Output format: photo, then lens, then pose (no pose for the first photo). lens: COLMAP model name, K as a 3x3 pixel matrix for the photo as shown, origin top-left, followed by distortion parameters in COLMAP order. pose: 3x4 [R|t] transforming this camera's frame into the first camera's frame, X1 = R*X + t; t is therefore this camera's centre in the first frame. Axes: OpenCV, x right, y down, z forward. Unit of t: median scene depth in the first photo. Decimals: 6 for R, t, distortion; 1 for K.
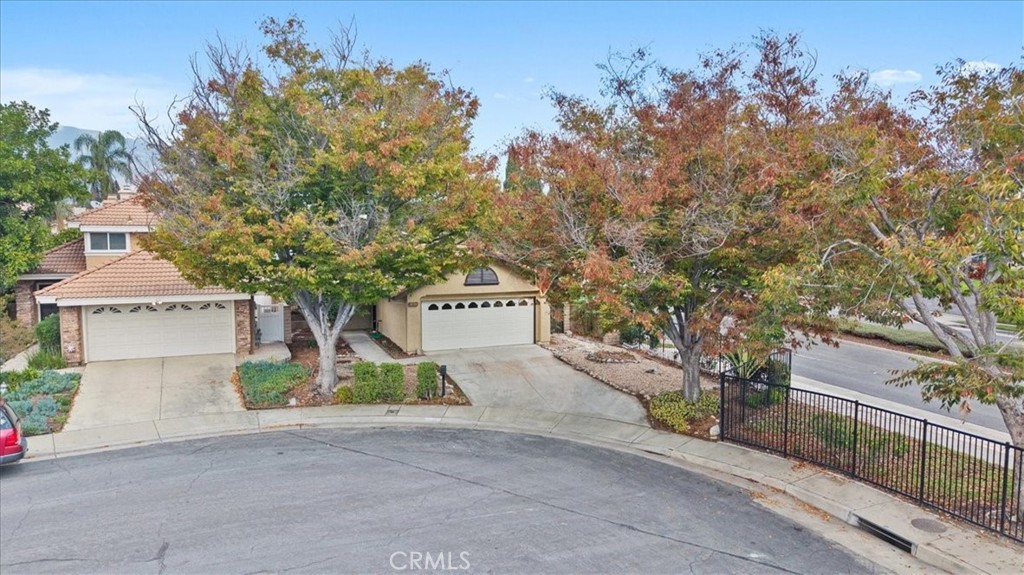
lens RADIAL K [[671.6, 0, 512.0], [0, 671.6, 287.5], [0, 0, 1]] dist [0.098033, -0.000428]
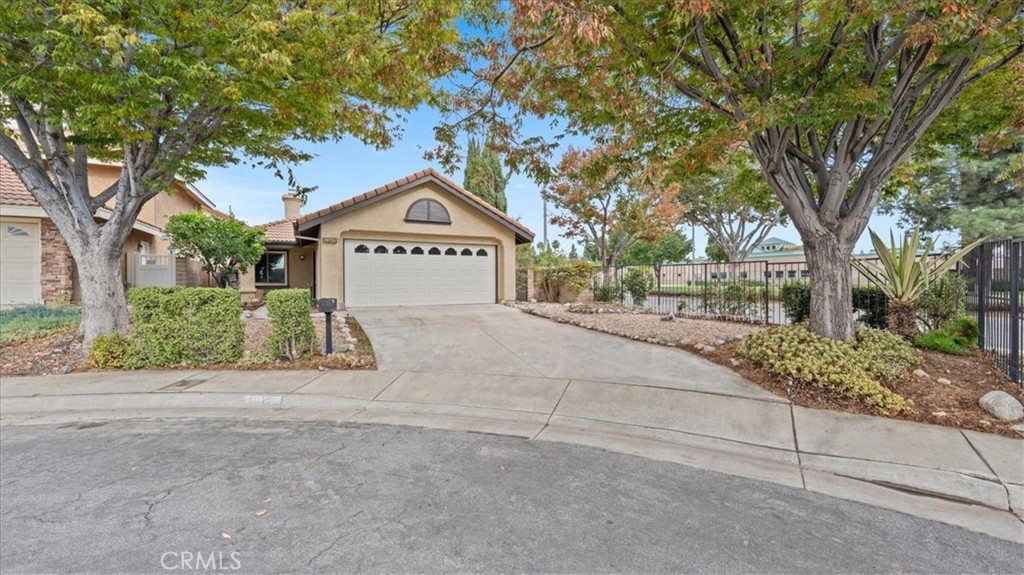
lens RADIAL K [[412.3, 0, 514.2], [0, 412.3, 284.7], [0, 0, 1]] dist [0.000316, -0.000186]
pose [[0.996279, -0.003525, 0.086115, 0.017674], [0.010144, 0.997014, -0.076549, 0.147336], [-0.085588, 0.077138, 0.993340, 0.734792]]
